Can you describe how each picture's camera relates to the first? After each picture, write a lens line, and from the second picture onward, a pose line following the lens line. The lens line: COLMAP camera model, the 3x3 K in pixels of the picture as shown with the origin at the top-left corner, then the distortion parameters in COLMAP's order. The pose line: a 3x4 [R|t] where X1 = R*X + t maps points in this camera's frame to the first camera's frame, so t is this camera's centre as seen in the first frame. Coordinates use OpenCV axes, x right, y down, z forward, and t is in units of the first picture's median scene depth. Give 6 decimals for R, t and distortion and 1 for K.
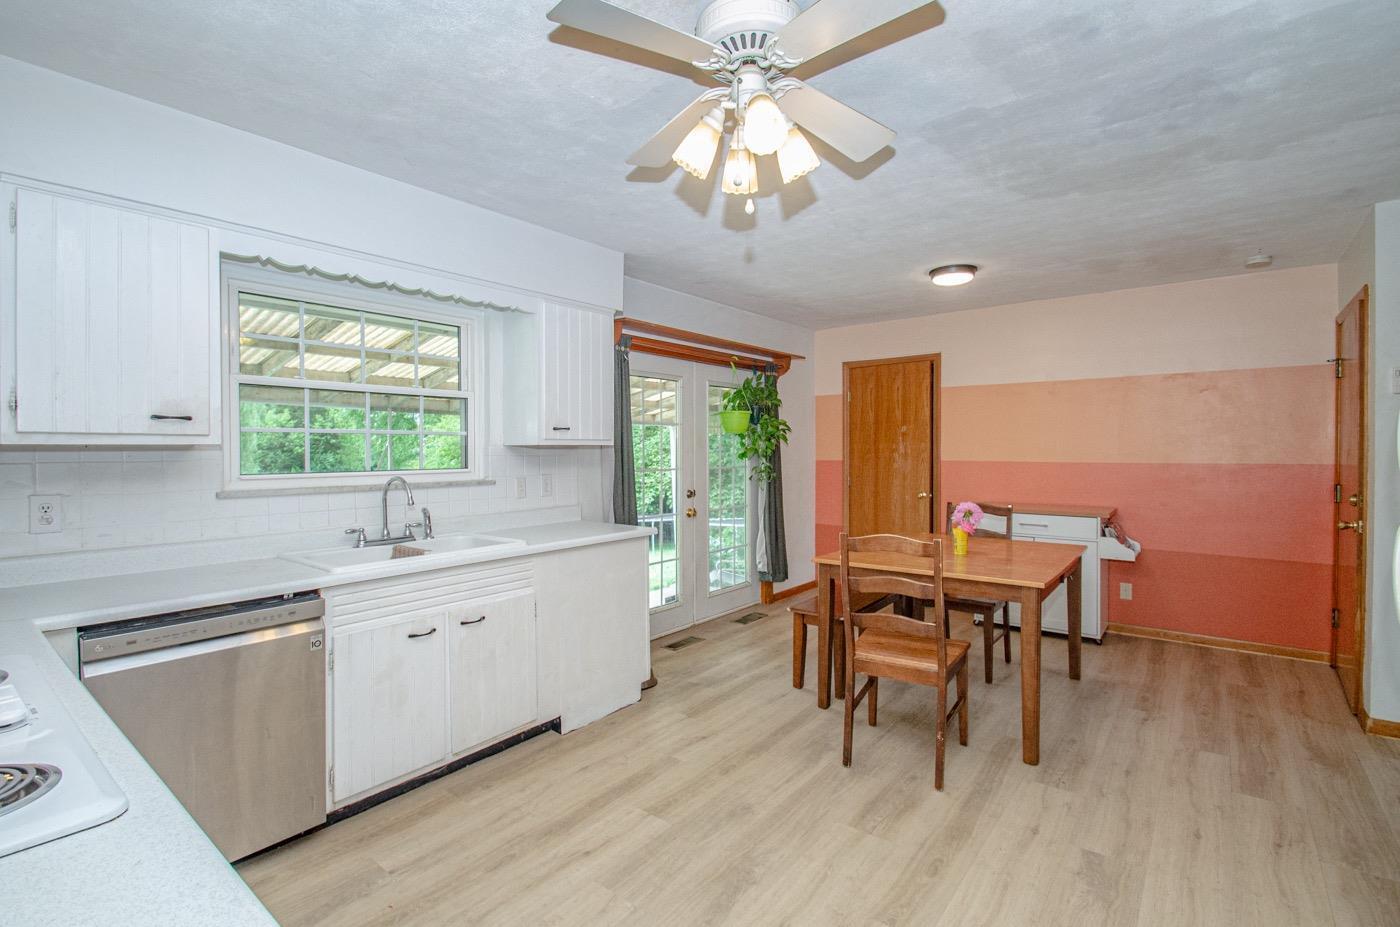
lens RADIAL K [[643.7, 0, 700.0], [0, 643.7, 463.5], [0, 0, 1]] dist [-0.001204, -0.000302]
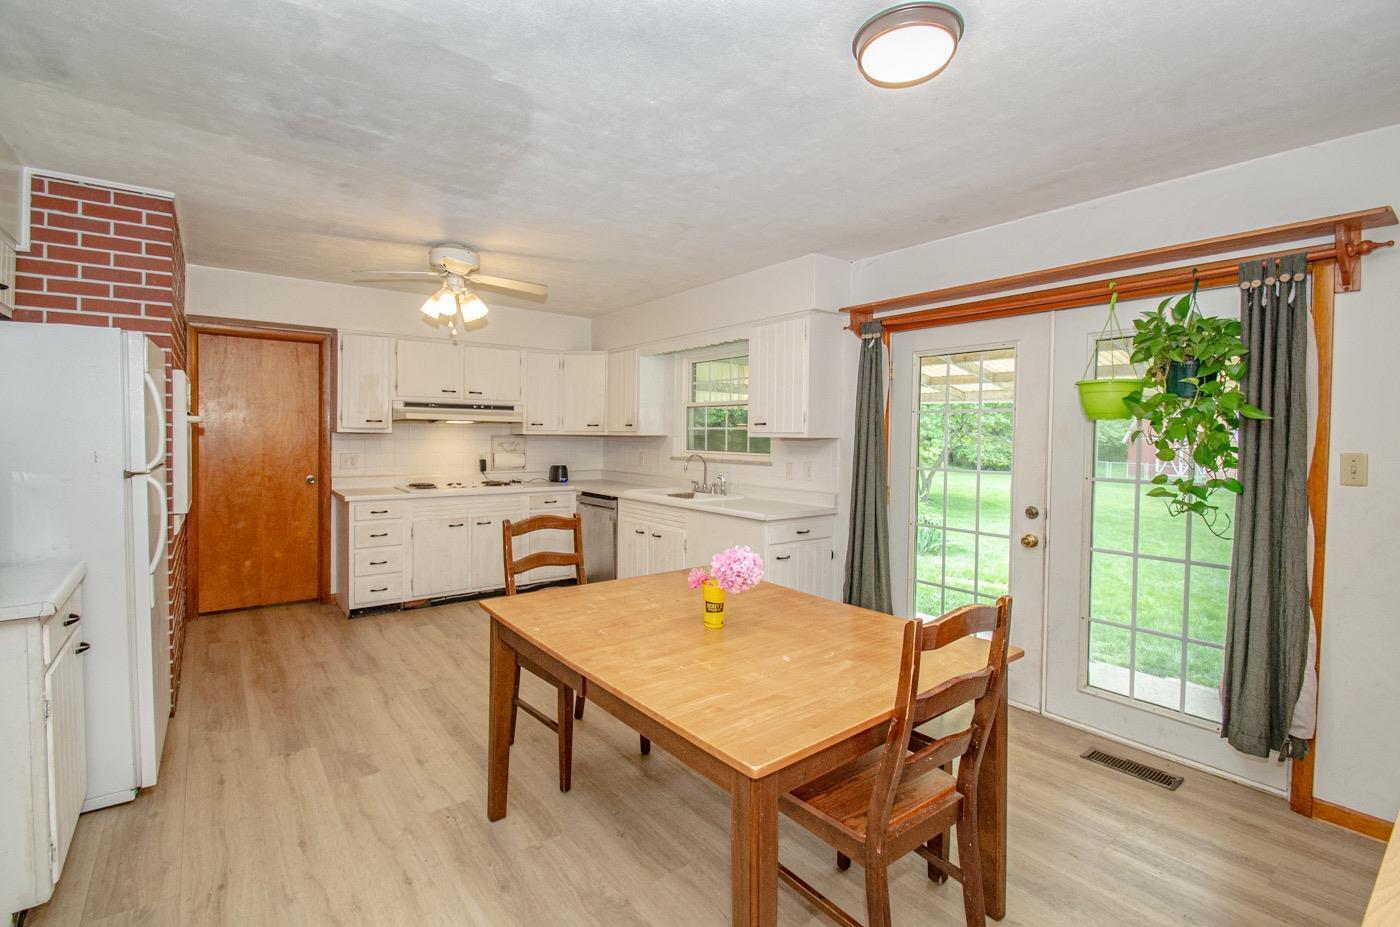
lens RADIAL K [[631.0, 0, 687.9], [0, 631.0, 453.1], [0, 0, 1]] dist [-0.000631, -0.000321]
pose [[-0.242061, 0.030435, -0.969784, 0.723560], [-0.033162, 0.998664, 0.039619, -0.029346], [0.969694, 0.041750, -0.240728, 0.830712]]
